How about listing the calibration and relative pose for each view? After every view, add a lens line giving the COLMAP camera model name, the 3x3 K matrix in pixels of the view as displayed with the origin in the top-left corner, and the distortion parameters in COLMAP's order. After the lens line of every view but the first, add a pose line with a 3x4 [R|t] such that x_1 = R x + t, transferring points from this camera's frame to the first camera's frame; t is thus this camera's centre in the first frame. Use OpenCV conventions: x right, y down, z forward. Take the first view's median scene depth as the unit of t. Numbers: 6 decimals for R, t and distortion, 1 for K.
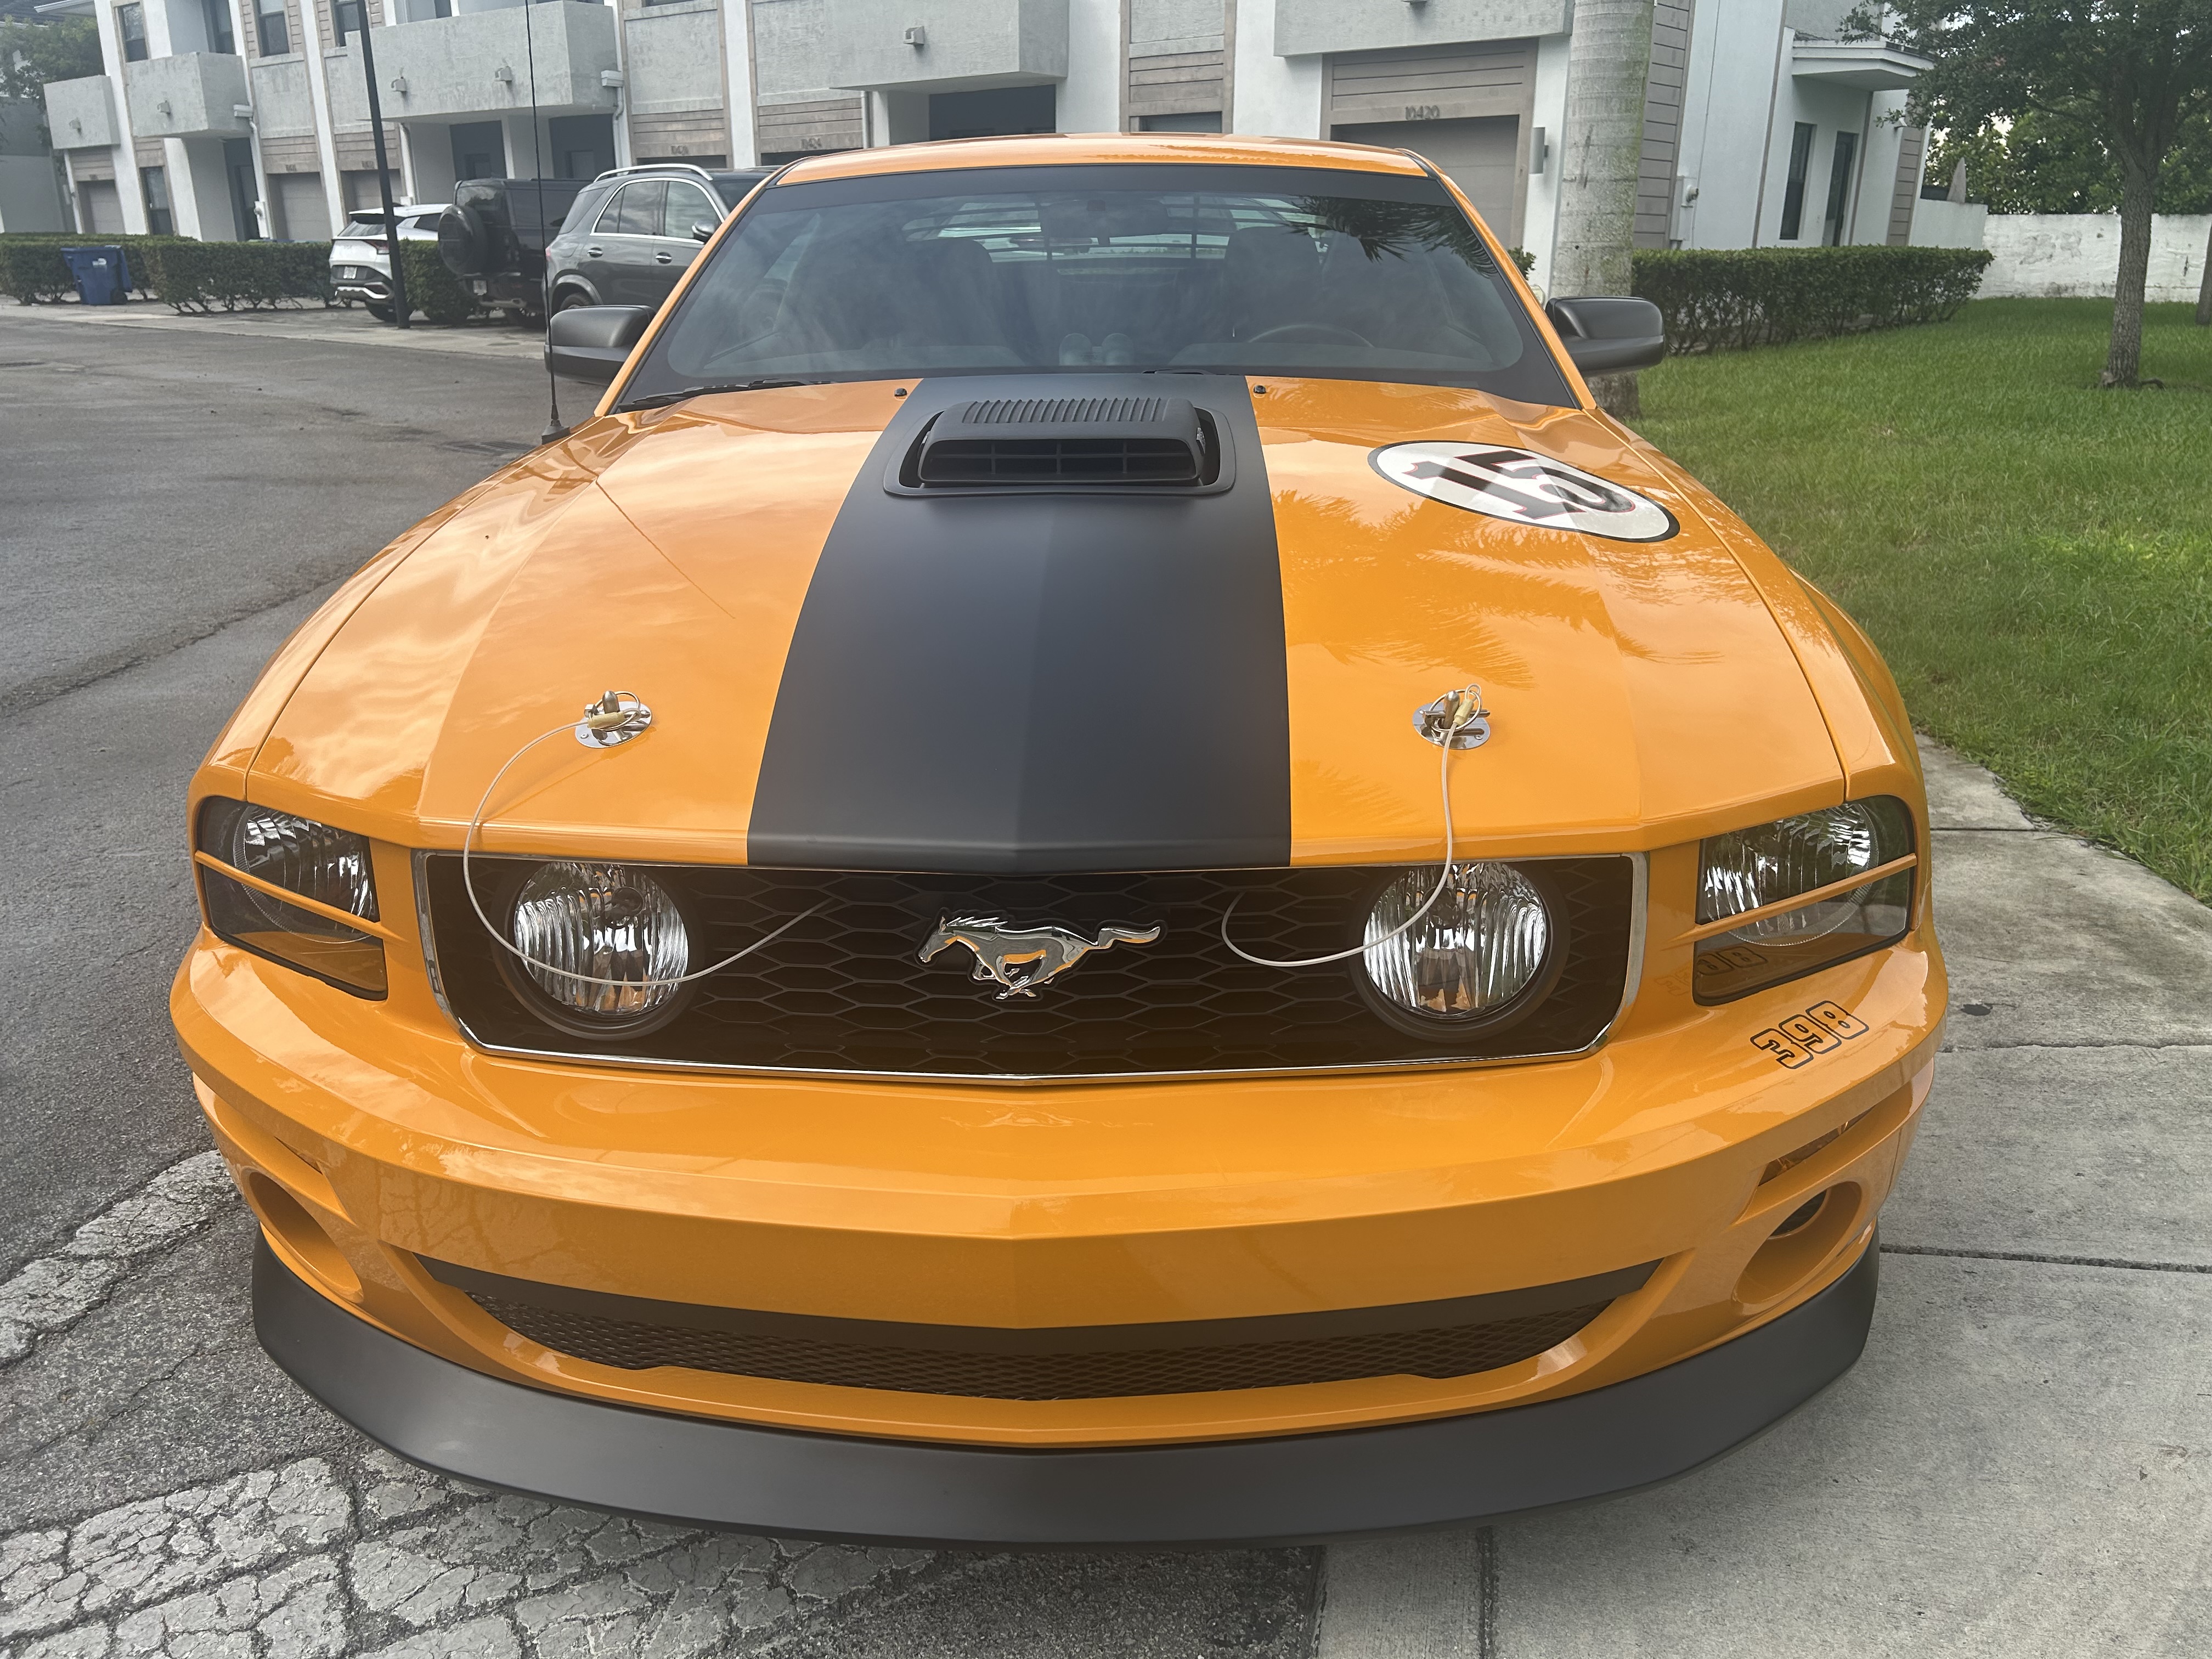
lens RADIAL K [[1693.8, 0, 1106.0], [0, 1693.8, 829.5], [0, 0, 1]] dist [0.000056, 0.000488]
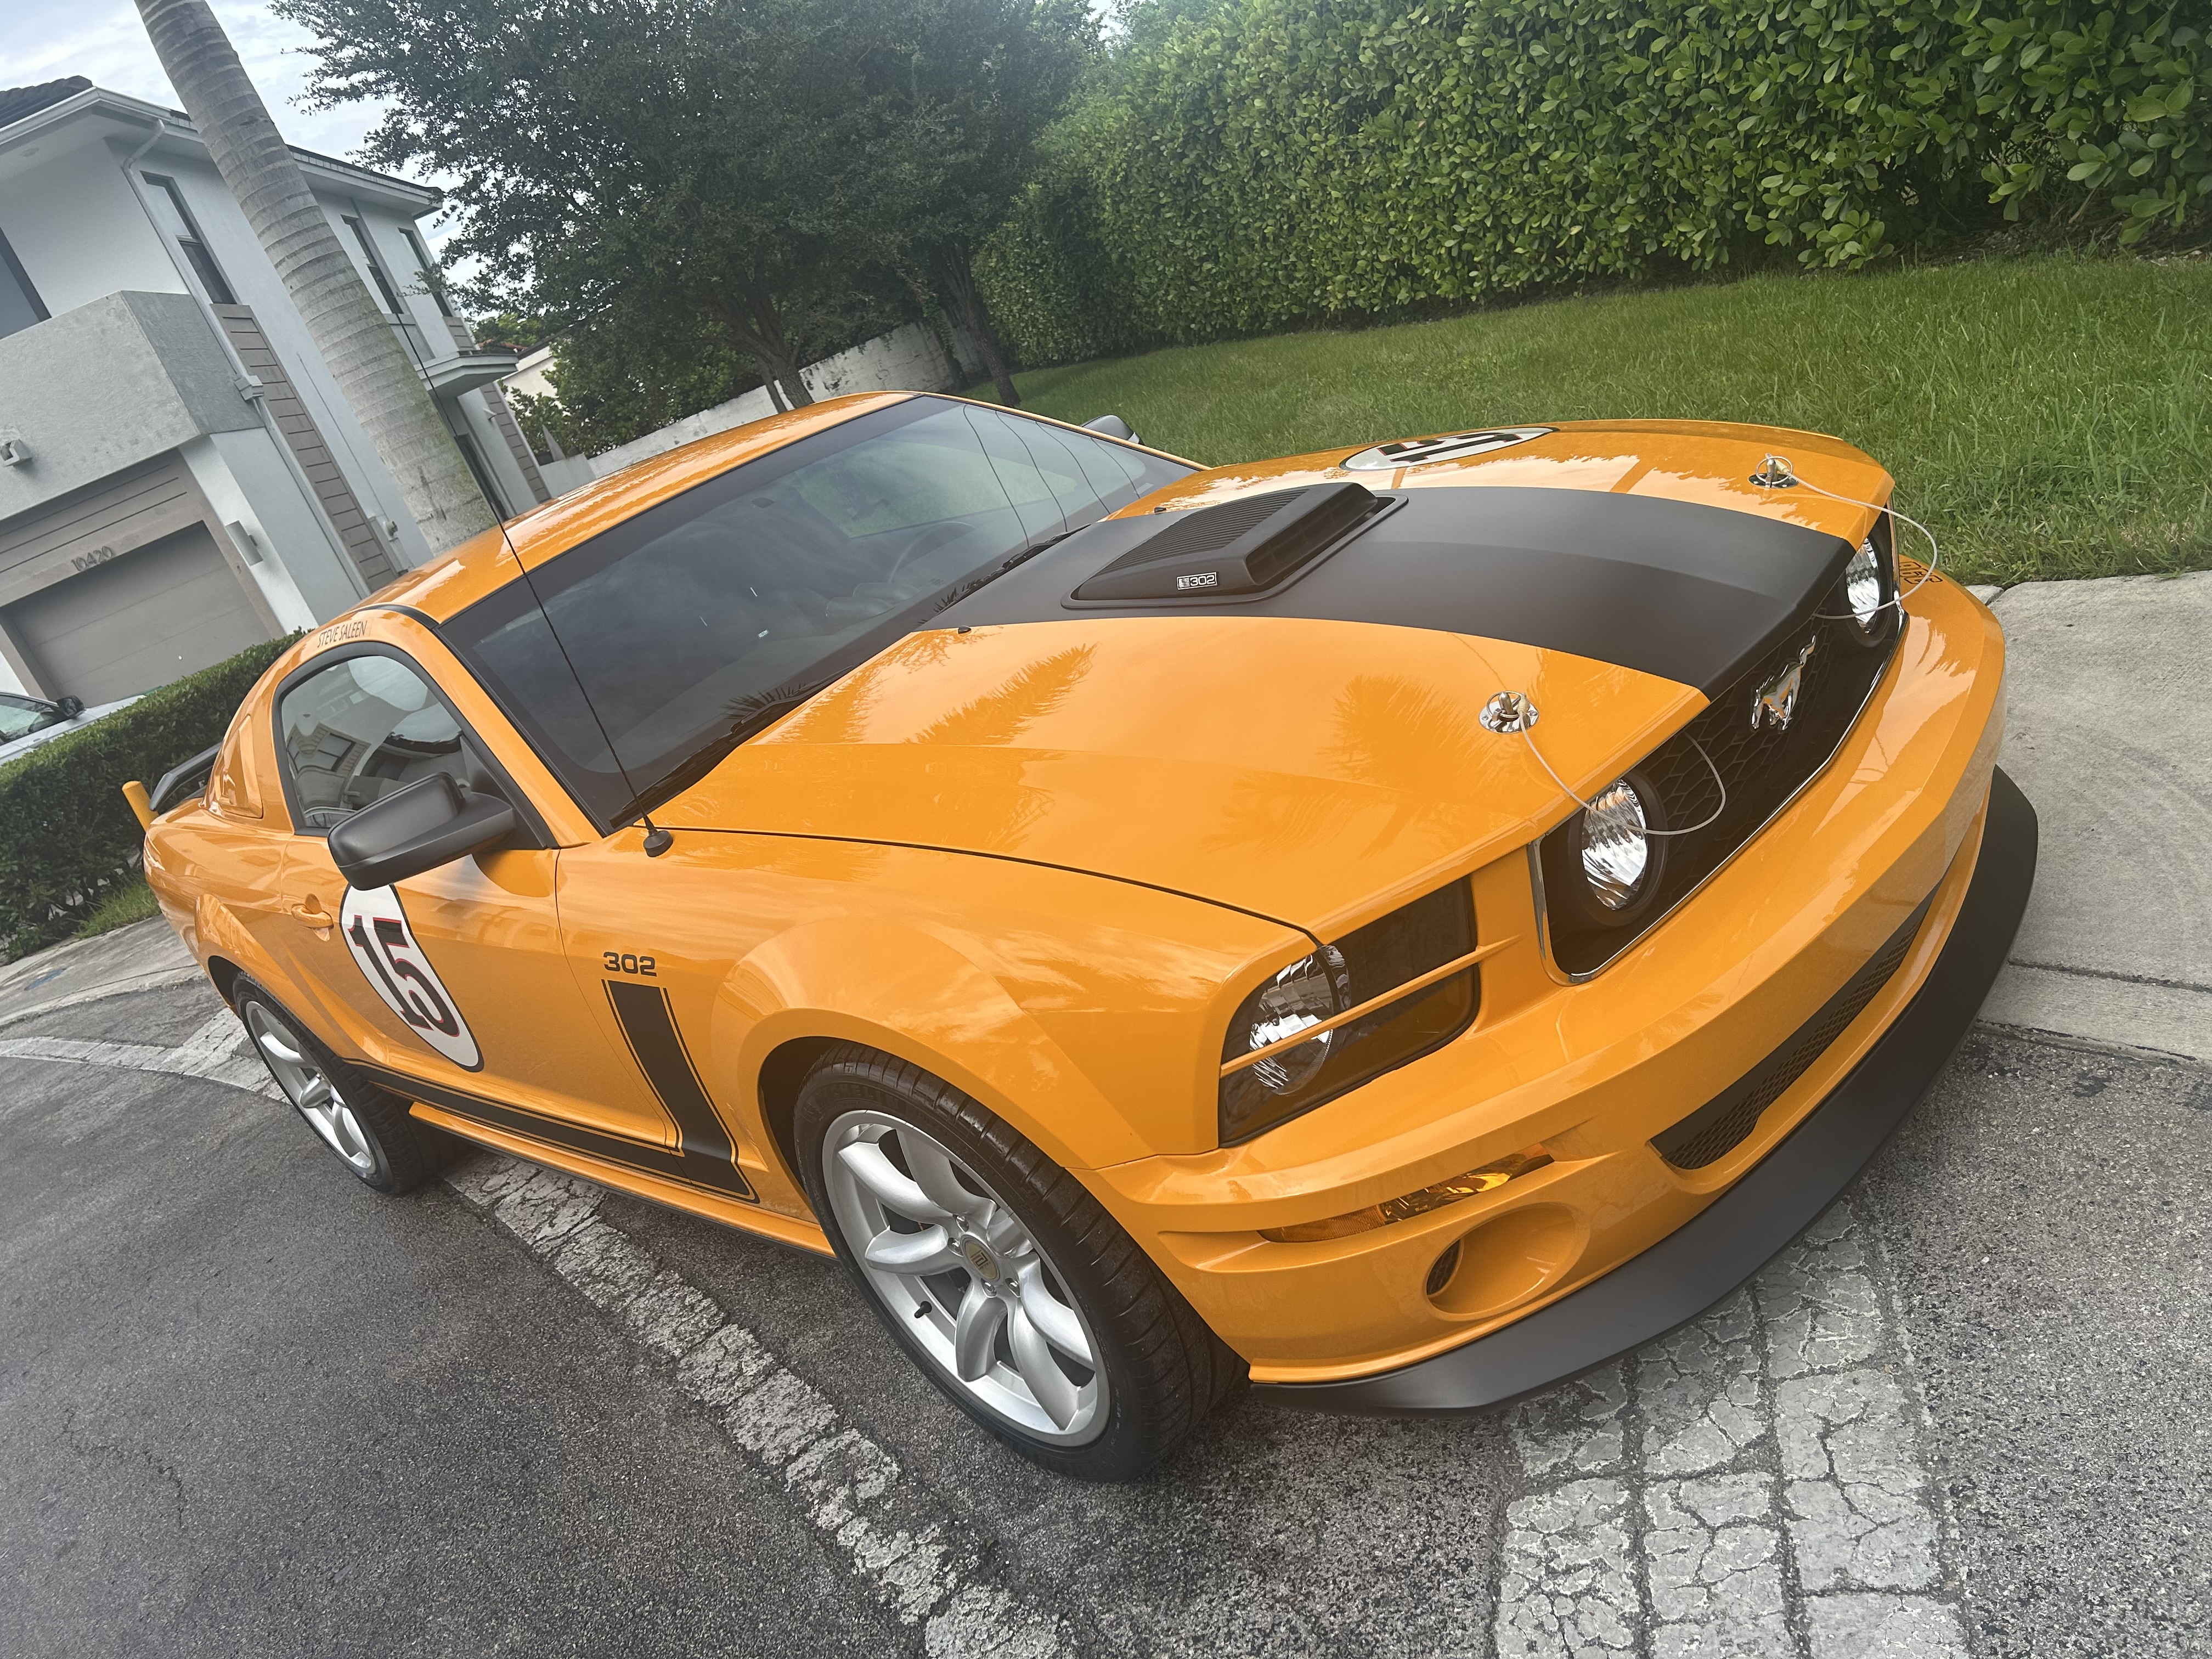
lens RADIAL K [[1649.2, 0, 1145.7], [0, 1649.2, 830.3], [0, 0, 1]] dist [0.012178, 0.003603]
pose [[0.620324, -0.485035, 0.616393, -0.098833], [0.577612, 0.814151, 0.059353, -0.017450], [-0.530625, 0.319218, 0.785199, 0.012976]]
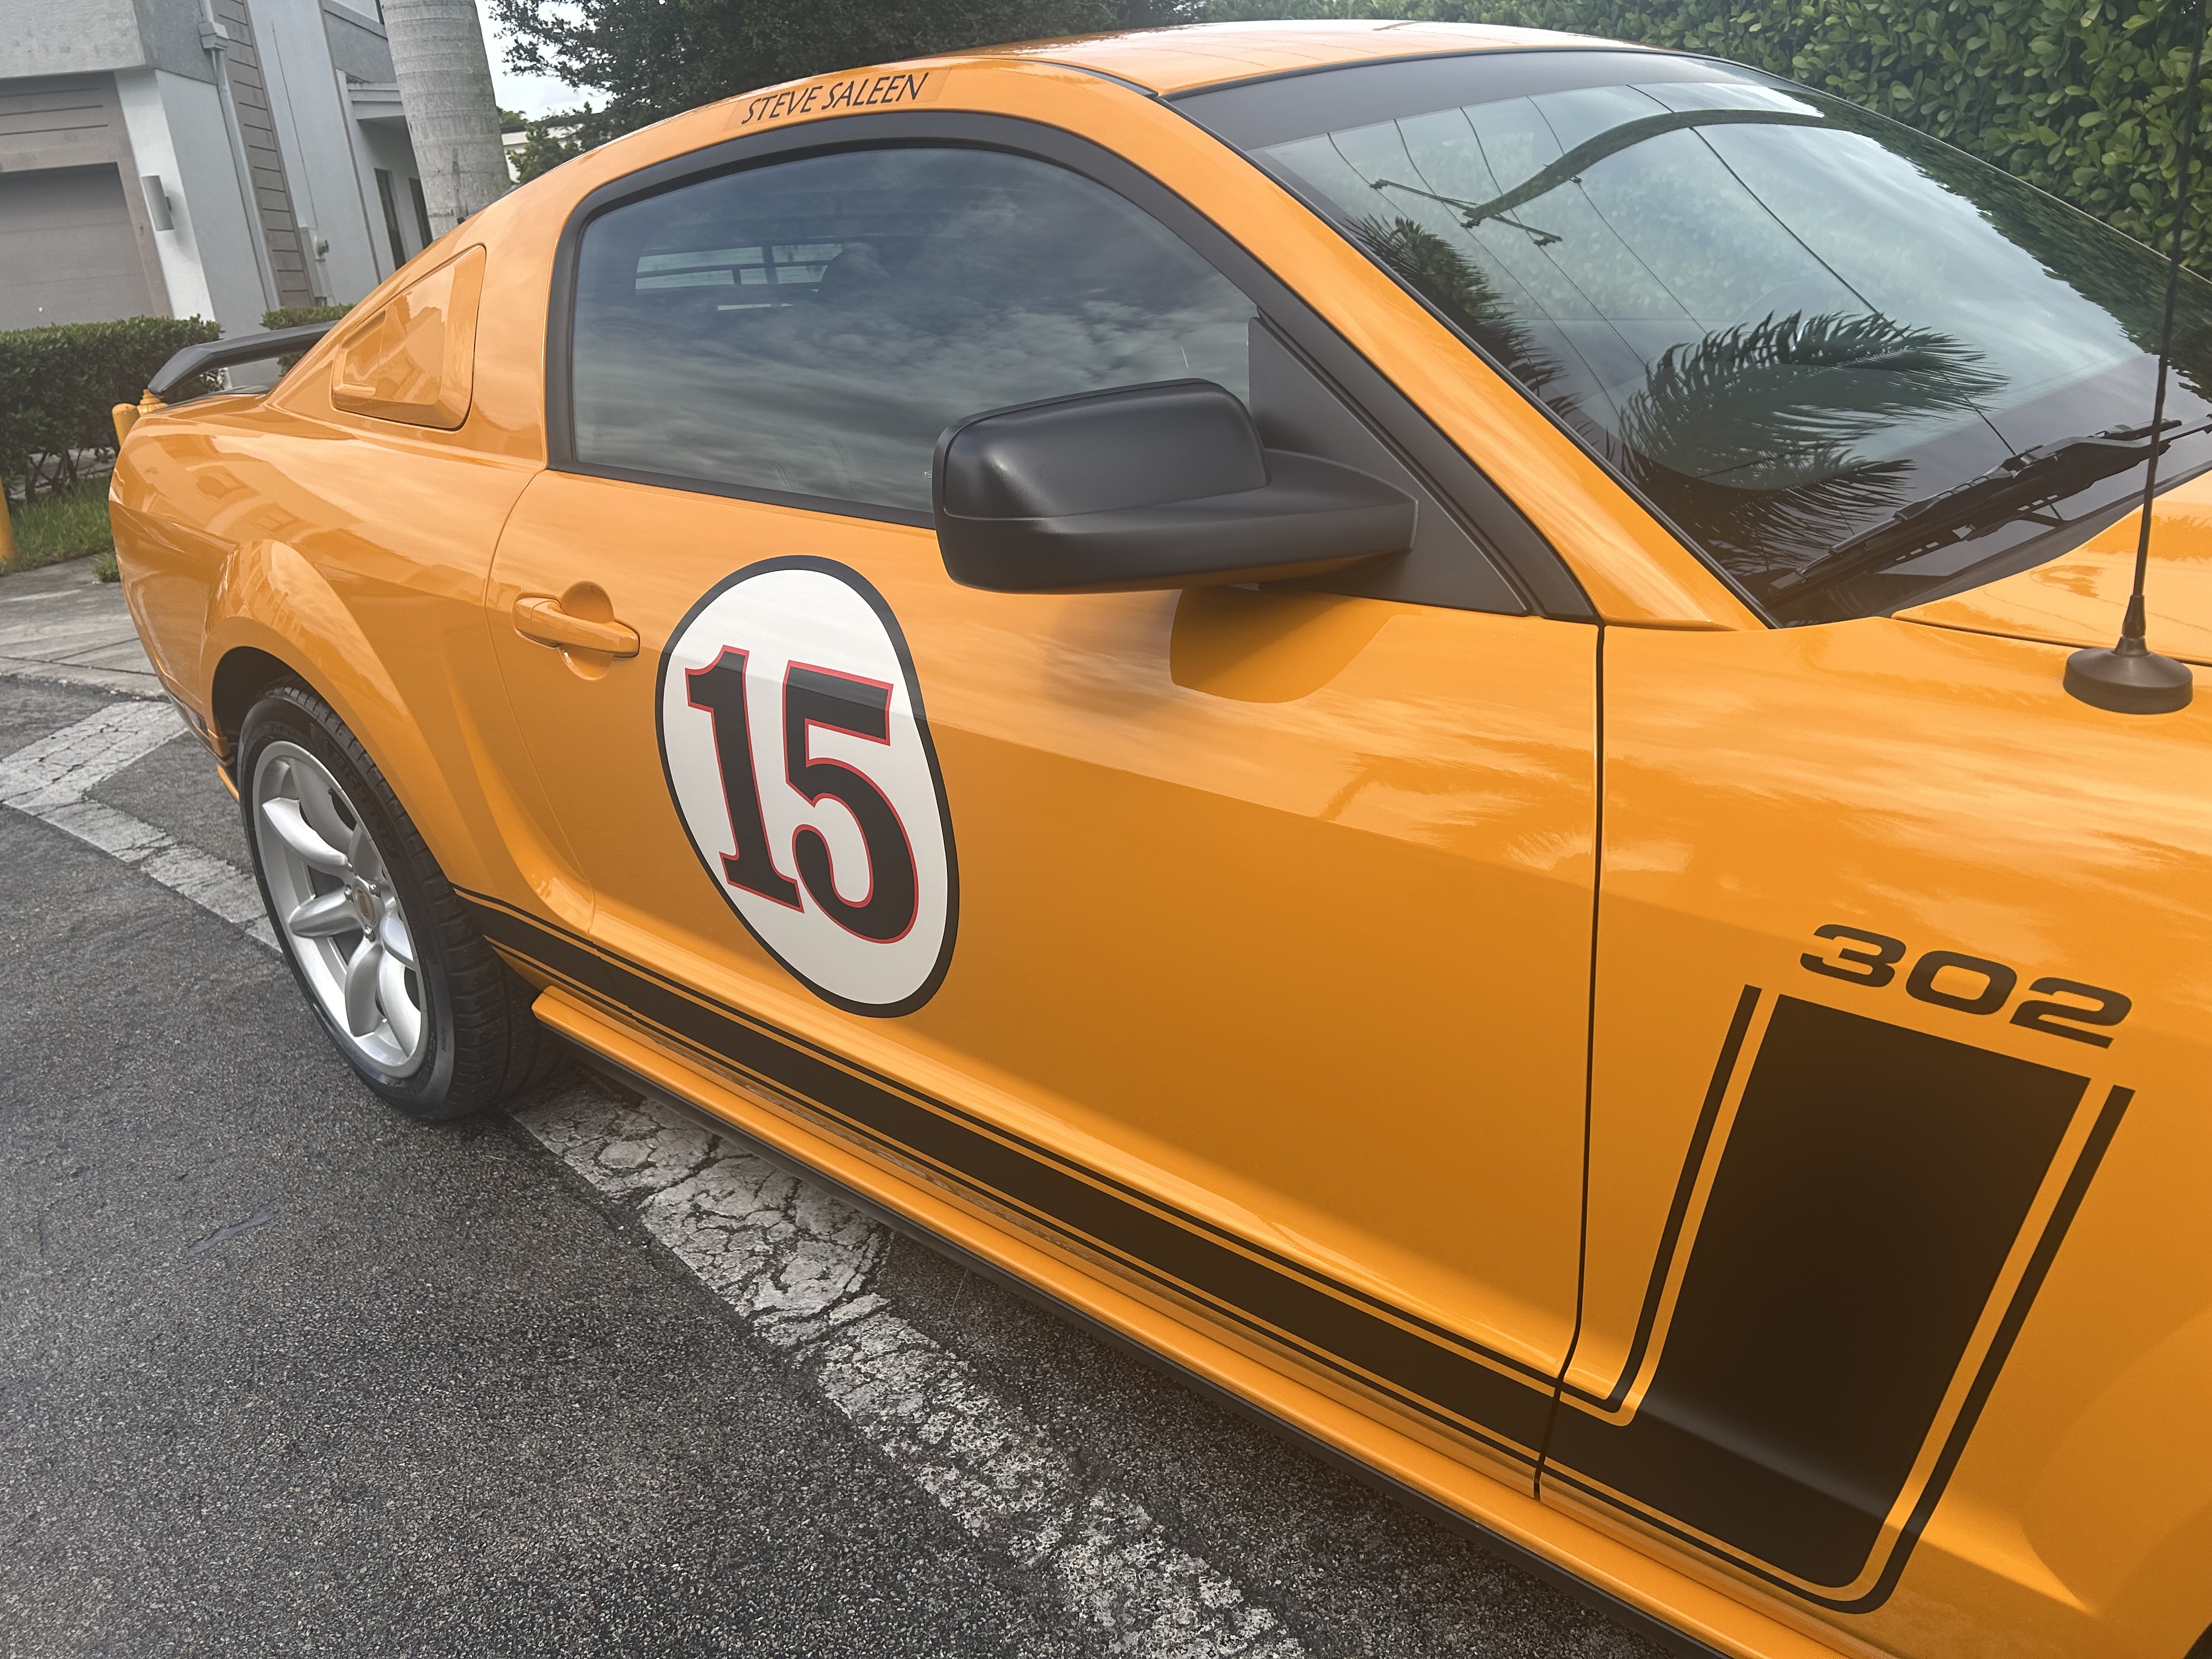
lens RADIAL K [[1655.6, 0, 1133.5], [0, 1655.6, 821.0], [0, 0, 1]] dist [0.042295, -0.047114]
pose [[0.657857, -0.299562, 0.691004, -0.095578], [0.320657, 0.941587, 0.102918, -0.041166], [-0.681471, 0.153870, 0.715487, 0.120998]]
